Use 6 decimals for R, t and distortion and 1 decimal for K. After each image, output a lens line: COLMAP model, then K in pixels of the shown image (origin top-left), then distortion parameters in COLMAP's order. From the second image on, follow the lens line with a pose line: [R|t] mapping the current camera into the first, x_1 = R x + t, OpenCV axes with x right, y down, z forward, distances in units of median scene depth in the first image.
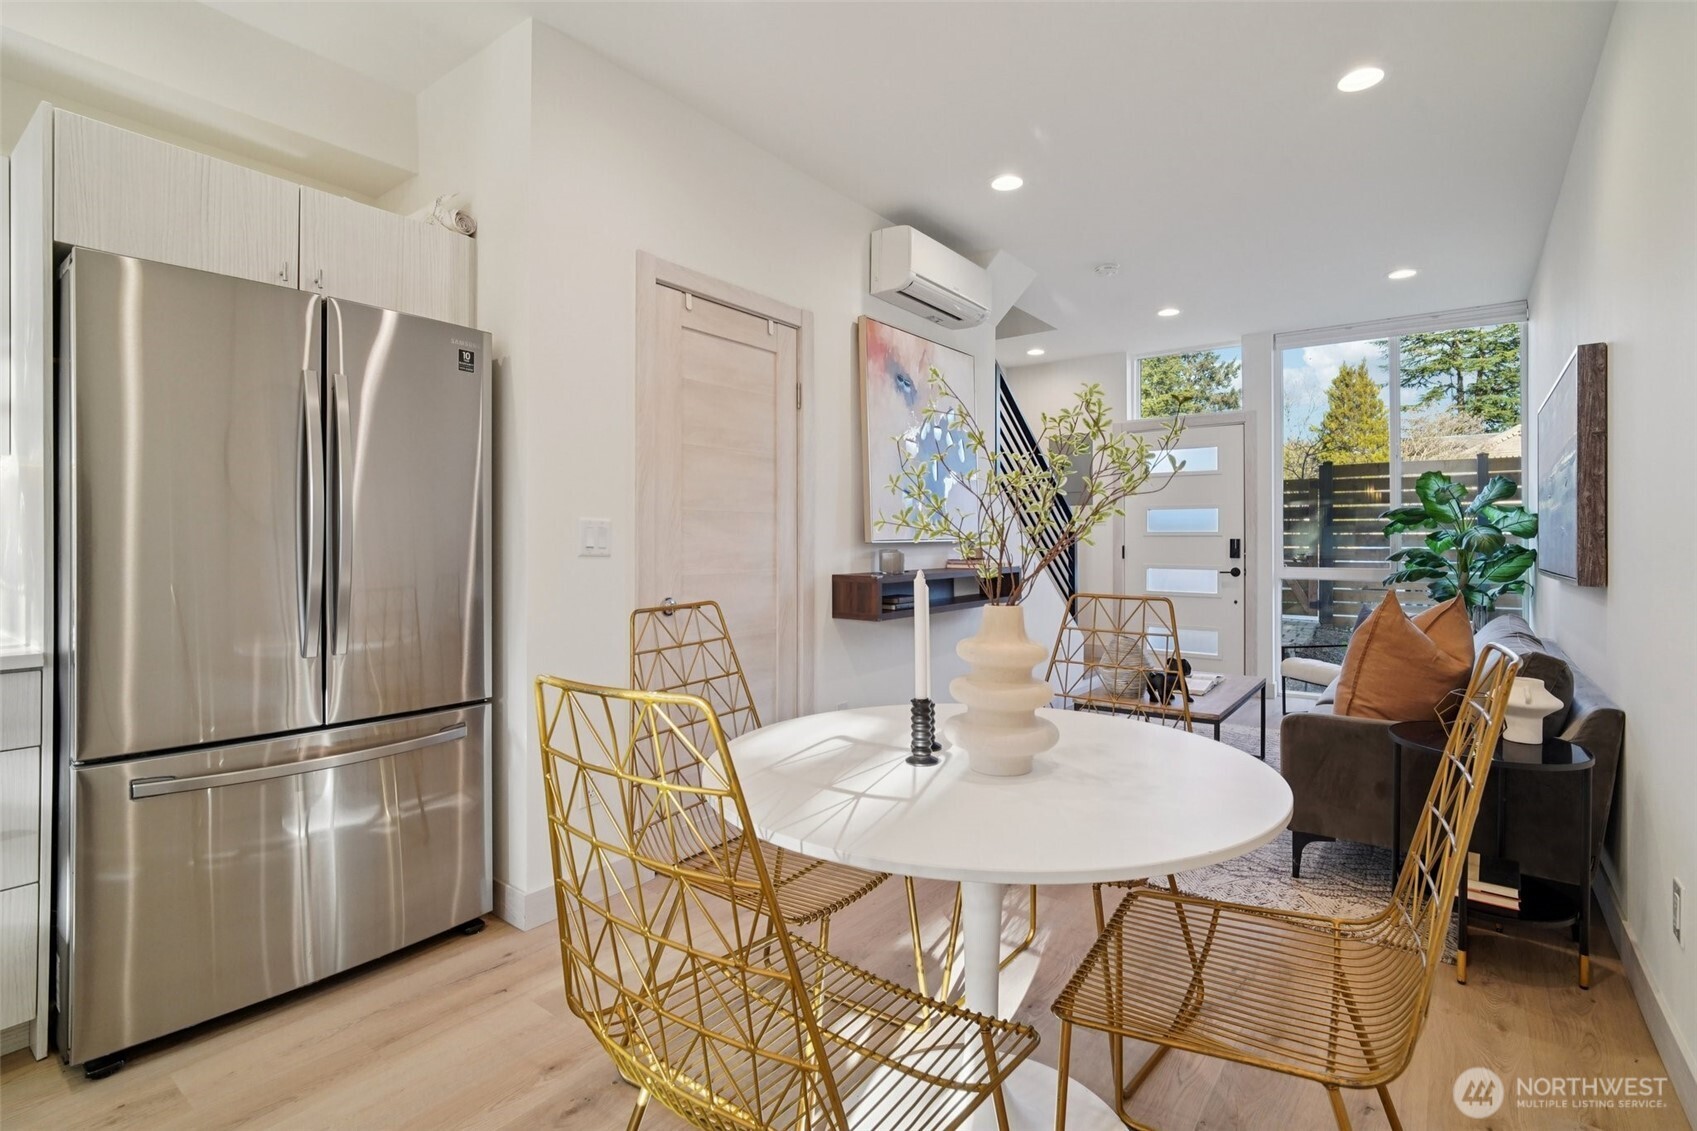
lens RADIAL K [[801.2, 0, 863.9], [0, 801.2, 535.2], [0, 0, 1]] dist [-0.013287, 0.006663]
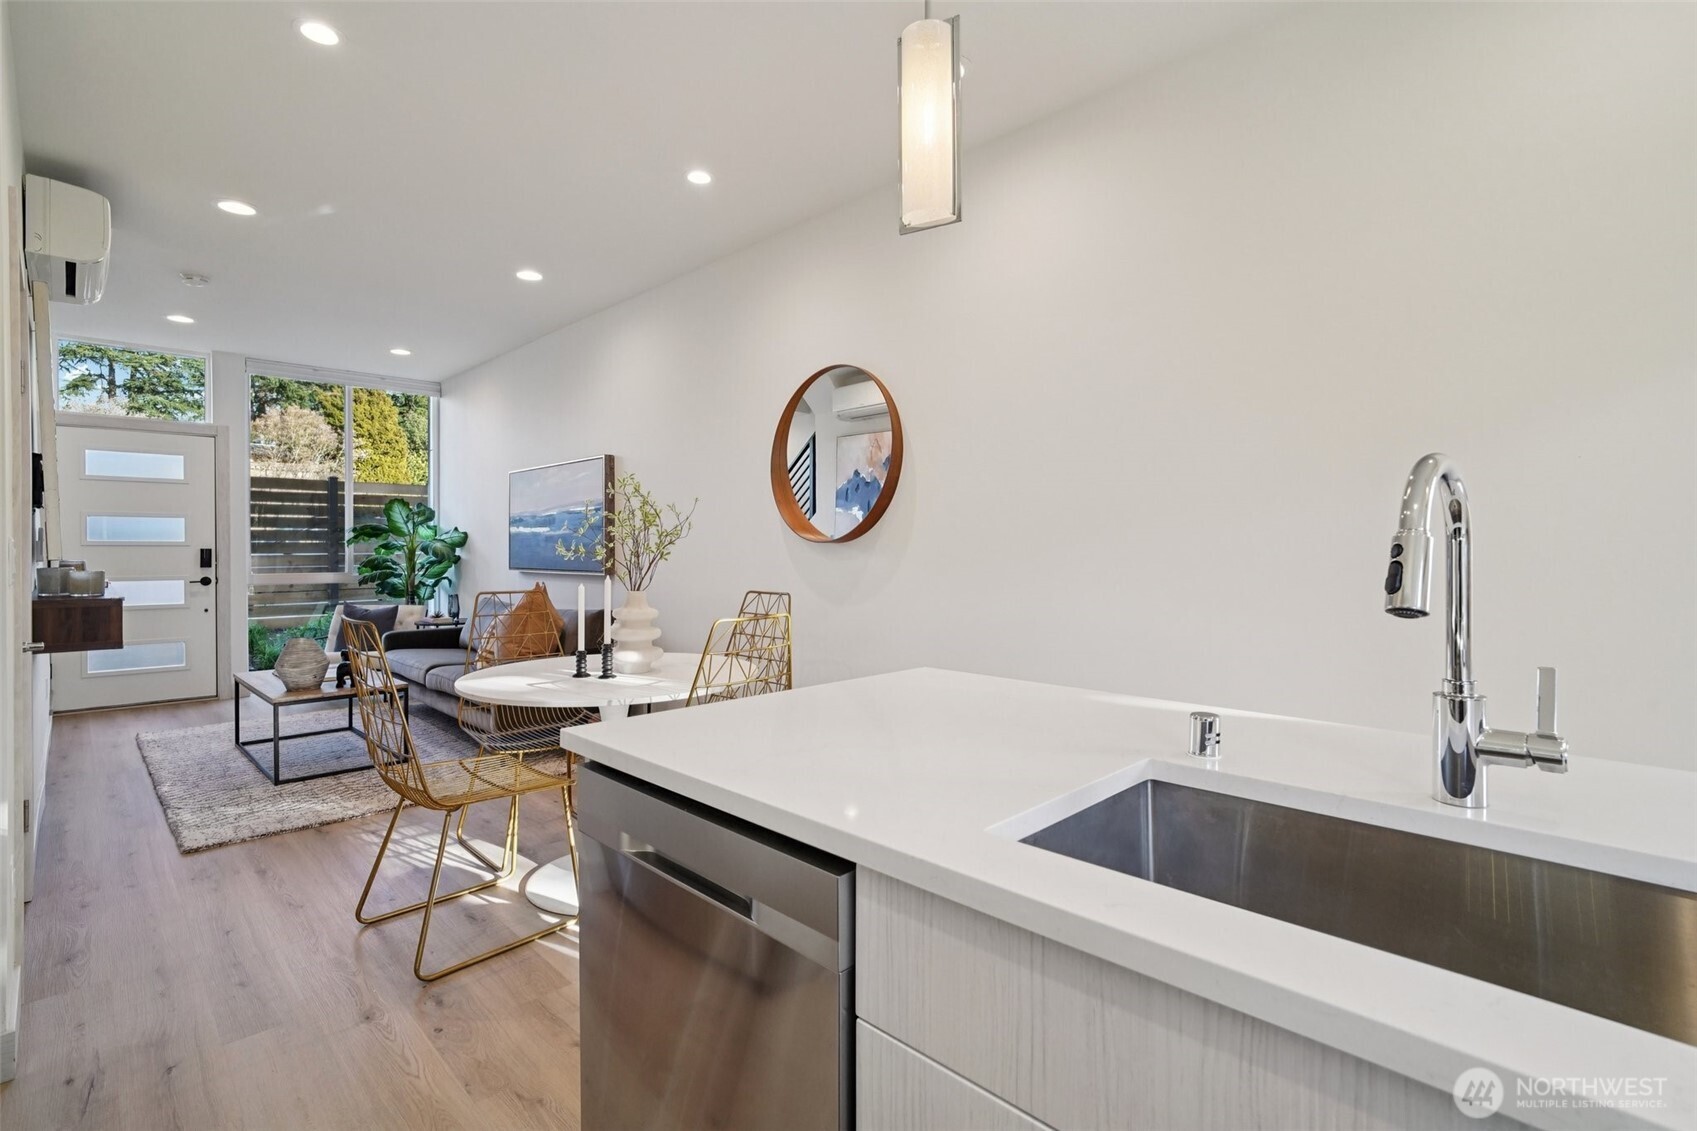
lens RADIAL K [[801.2, 0, 836.1], [0, 801.2, 552.3], [0, 0, 1]] dist [-0.013287, 0.006663]
pose [[0.165825, -0.011111, 0.986093, -0.562286], [-0.007228, 0.999896, 0.012482, -0.012833], [-0.986129, -0.009198, 0.165727, 0.054265]]
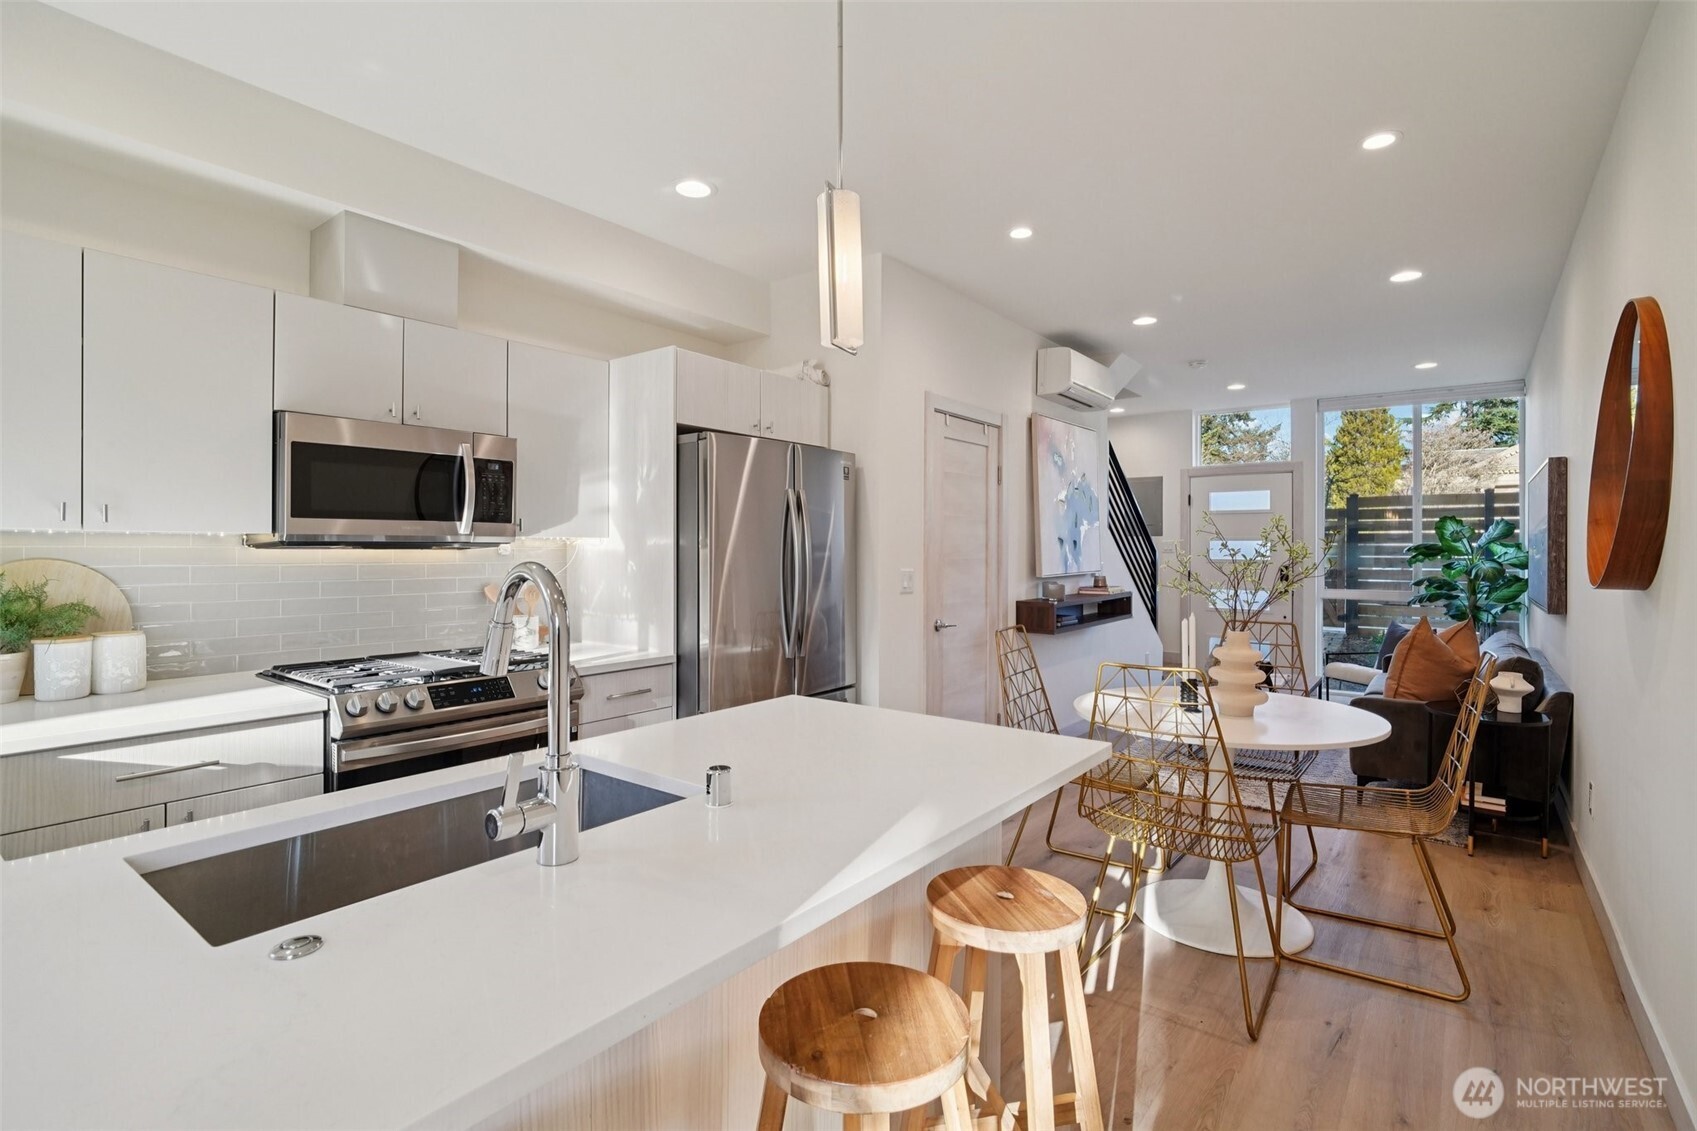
lens RADIAL K [[801.2, 0, 859.4], [0, 801.2, 547.5], [0, 0, 1]] dist [-0.013287, 0.006663]
pose [[0.999946, 0.000629, -0.010401, -0.241527], [-0.000568, 0.999983, 0.005807, -0.041893], [0.010405, -0.005801, 0.999929, -0.319406]]
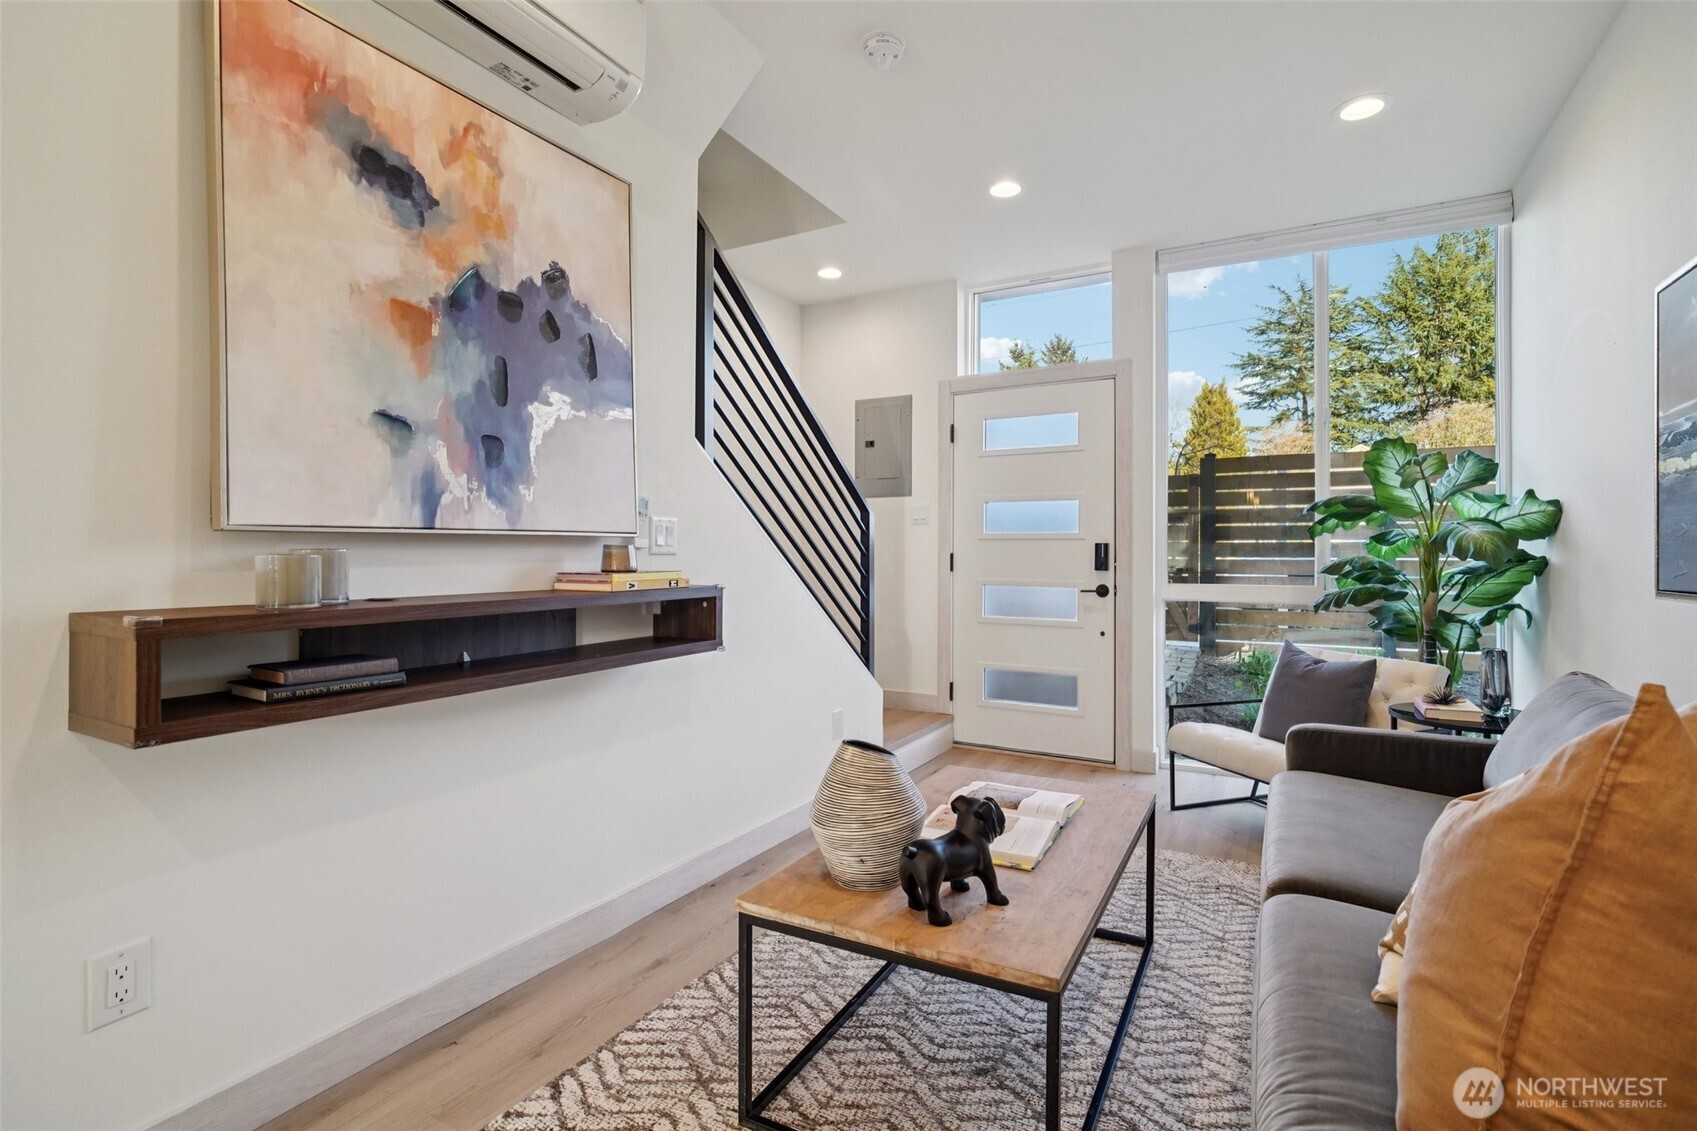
lens RADIAL K [[801.2, 0, 859.4], [0, 801.2, 548.9], [0, 0, 1]] dist [-0.013287, 0.006663]
pose [[0.990317, 0.004028, 0.138768, 0.220663], [-0.003958, 0.999992, -0.000782, 0.015265], [-0.138770, 0.000226, 0.990325, 0.472970]]
